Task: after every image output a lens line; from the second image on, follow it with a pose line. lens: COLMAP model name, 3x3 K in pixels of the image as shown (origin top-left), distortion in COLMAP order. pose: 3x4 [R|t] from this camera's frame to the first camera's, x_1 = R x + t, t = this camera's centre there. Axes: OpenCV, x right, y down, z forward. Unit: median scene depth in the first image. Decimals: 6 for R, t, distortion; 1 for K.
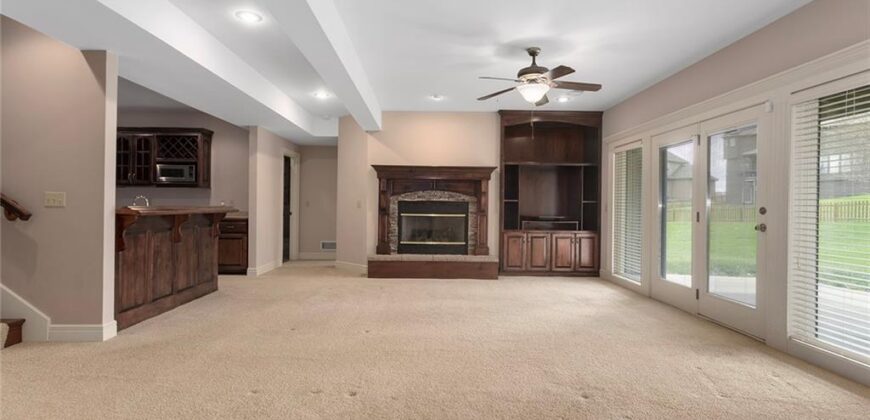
lens RADIAL K [[420.4, 0, 428.8], [0, 420.4, 207.3], [0, 0, 1]] dist [0.001485, 0.000477]
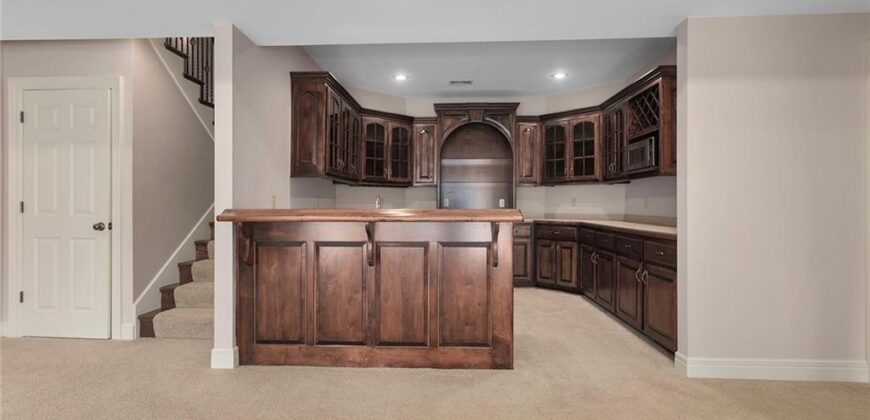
lens RADIAL K [[420.4, 0, 428.8], [0, 420.4, 207.3], [0, 0, 1]] dist [0.001485, 0.000477]
pose [[-0.085484, -0.037010, -0.995652, 0.036144], [0.002037, 0.999301, -0.037321, 0.020508], [0.996337, -0.005218, -0.085349, 1.171833]]
